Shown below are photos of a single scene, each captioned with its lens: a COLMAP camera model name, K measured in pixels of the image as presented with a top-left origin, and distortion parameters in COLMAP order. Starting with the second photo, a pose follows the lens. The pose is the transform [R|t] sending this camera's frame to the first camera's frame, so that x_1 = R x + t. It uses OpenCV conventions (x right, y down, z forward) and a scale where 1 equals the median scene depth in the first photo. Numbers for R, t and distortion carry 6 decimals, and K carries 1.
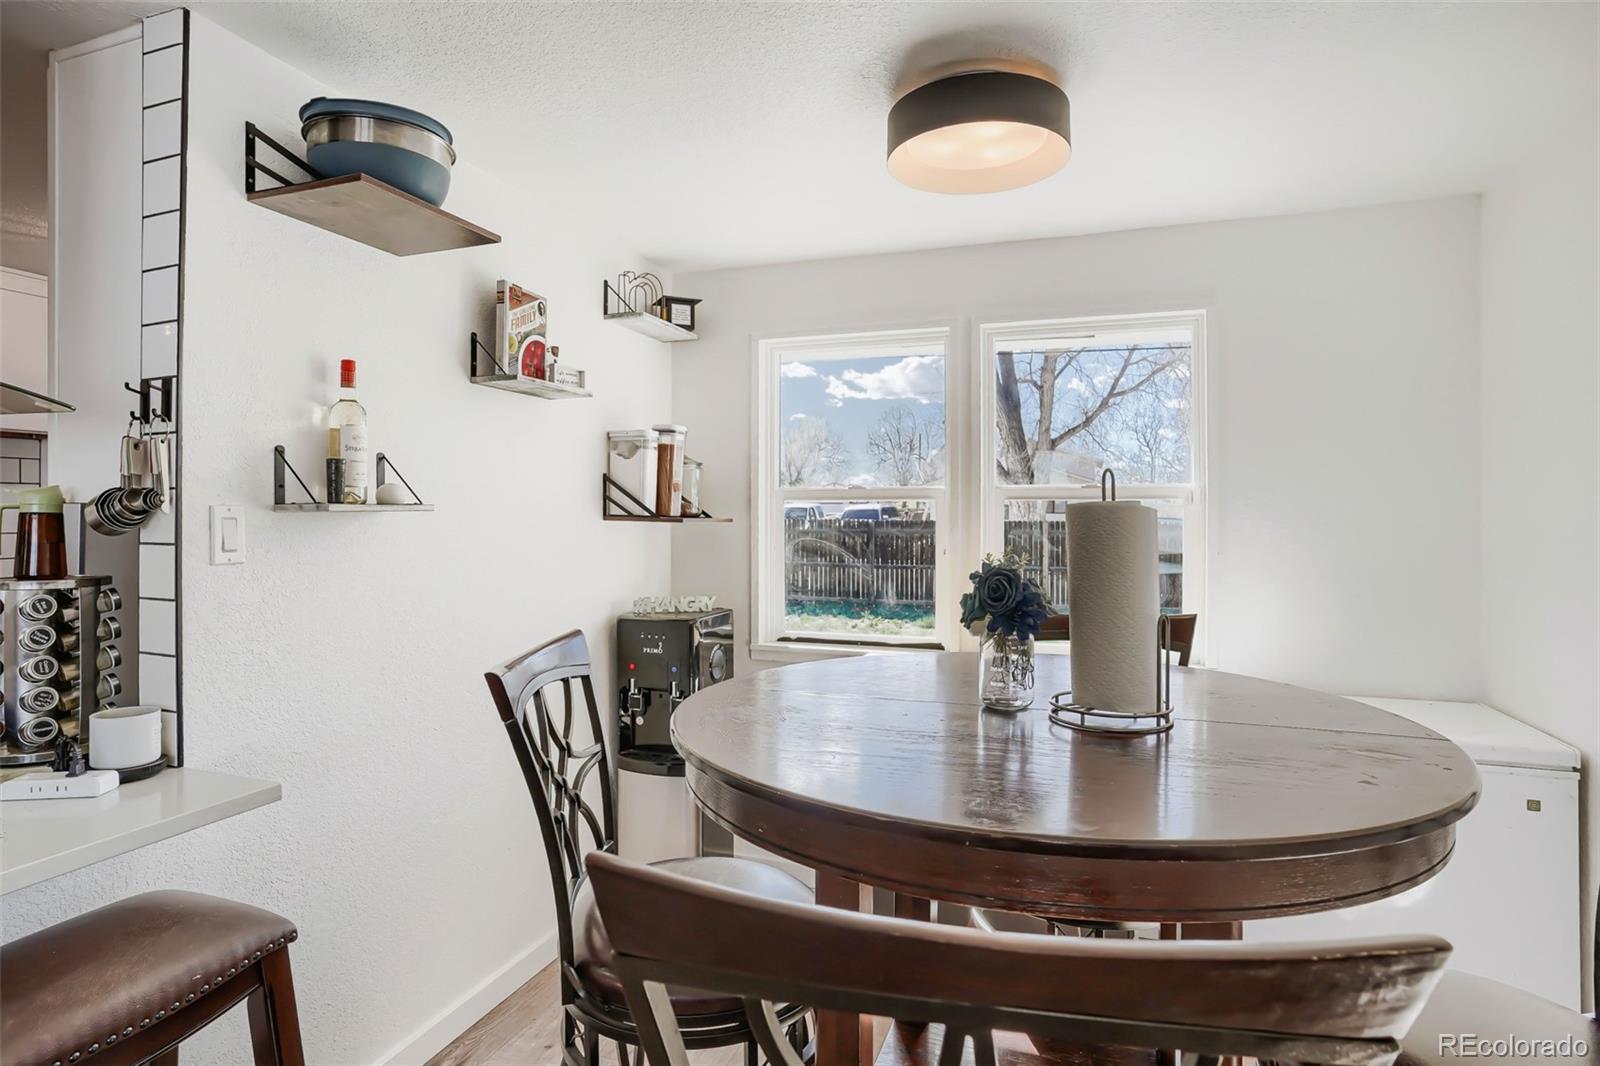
lens RADIAL K [[845.1, 0, 757.6], [0, 845.1, 509.7], [0, 0, 1]] dist [-0.040123, 0.023656]
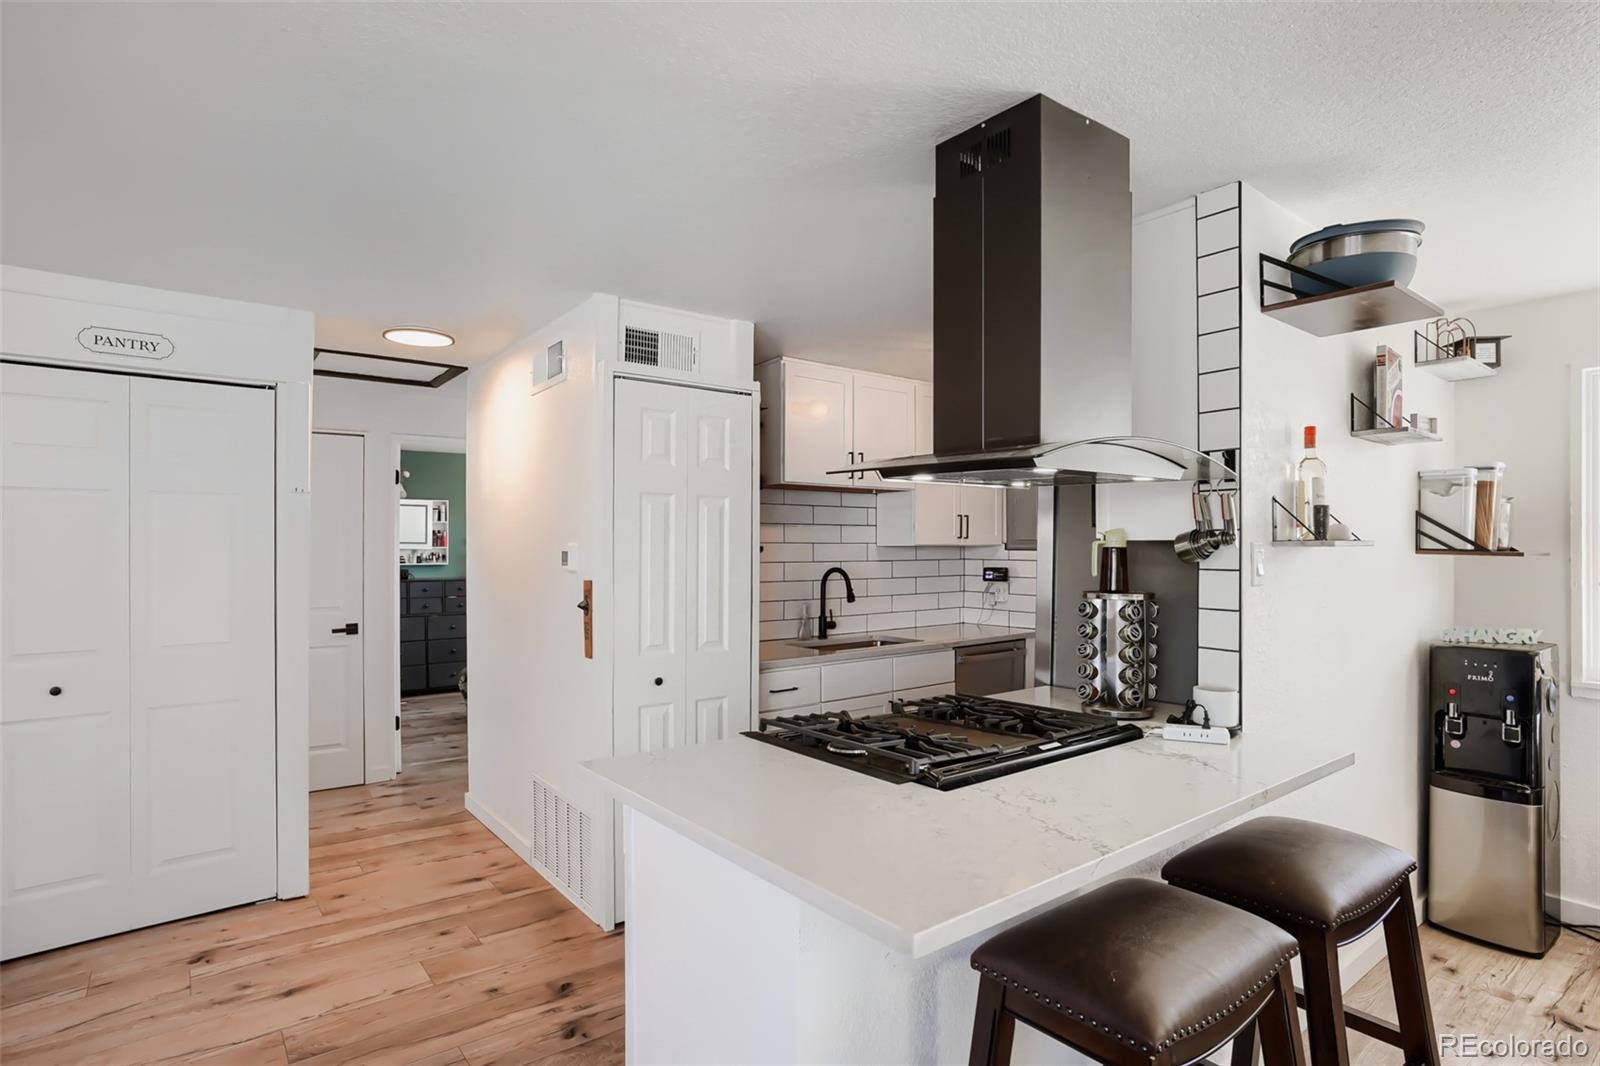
lens RADIAL K [[831.4, 0, 780.5], [0, 831.4, 539.3], [0, 0, 1]] dist [-0.024293, 0.013687]
pose [[0.873220, -0.002048, -0.487322, -0.381935], [0.001291, 0.999997, -0.001889, -0.004799], [0.487325, 0.001020, 0.873220, -0.315219]]
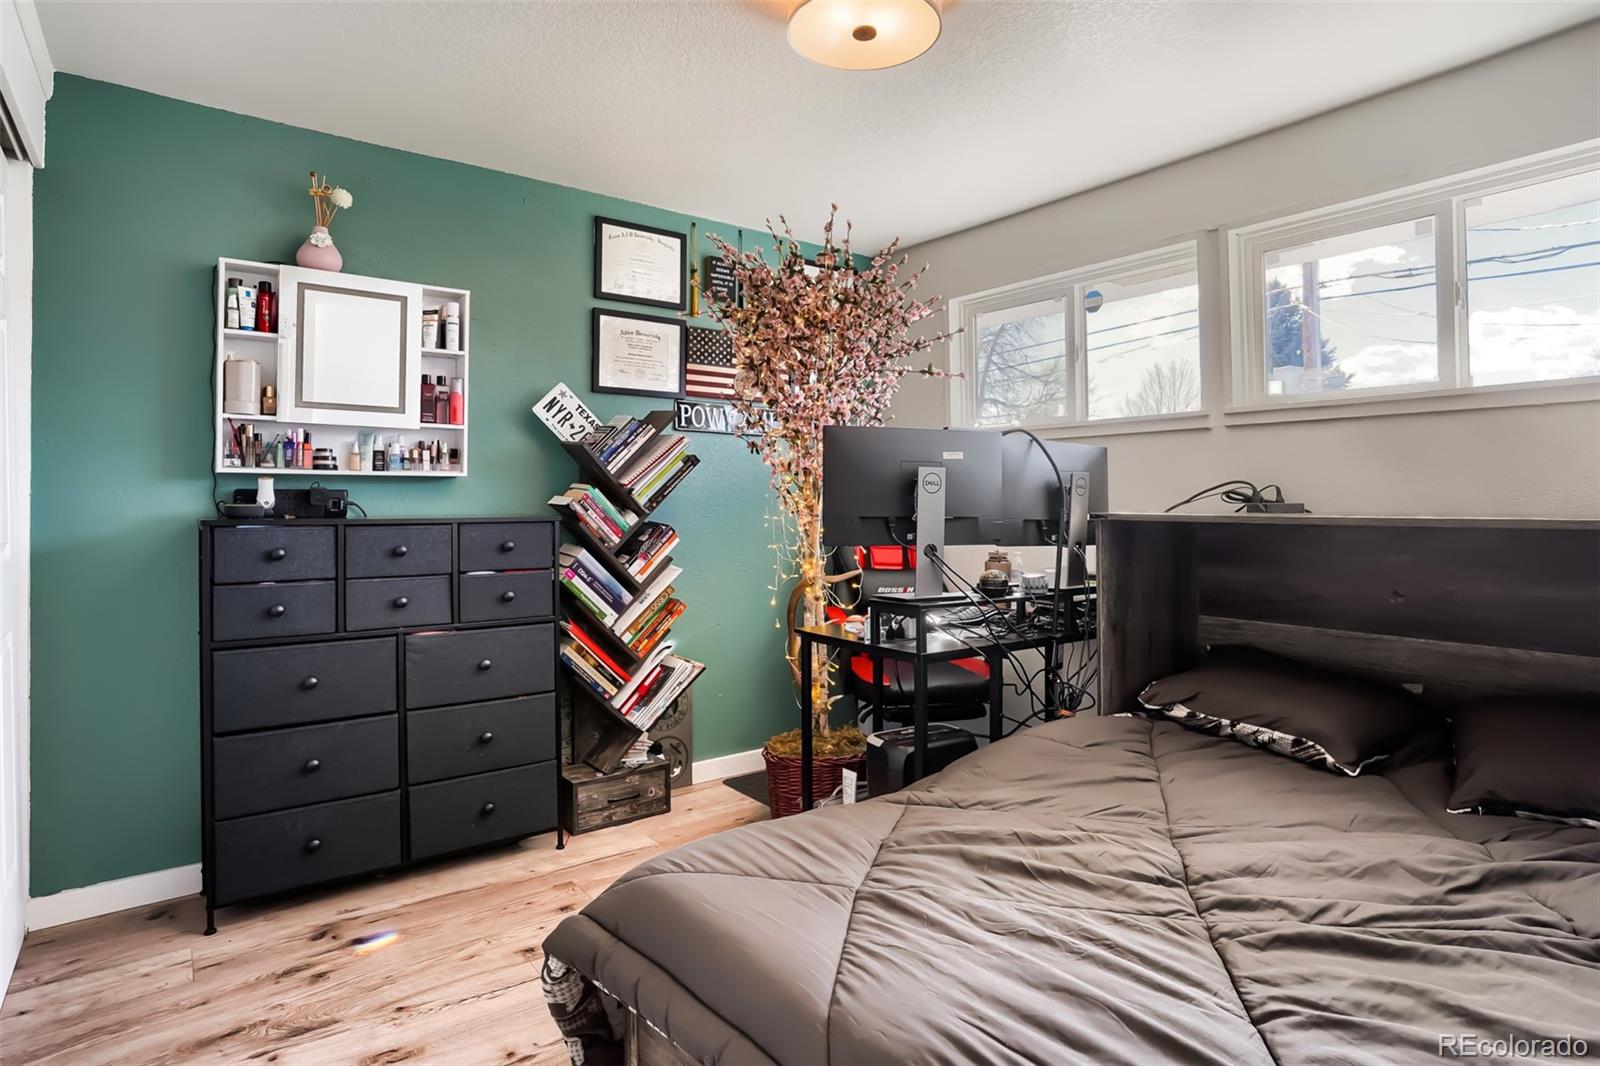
lens RADIAL K [[845.1, 0, 752.4], [0, 845.1, 493.7], [0, 0, 1]] dist [-0.040123, 0.023656]
pose [[0.856908, -0.012436, -0.515319, -1.896841], [0.007800, 0.999907, -0.011160, 0.103085], [0.515410, 0.005544, 0.856926, 0.883107]]
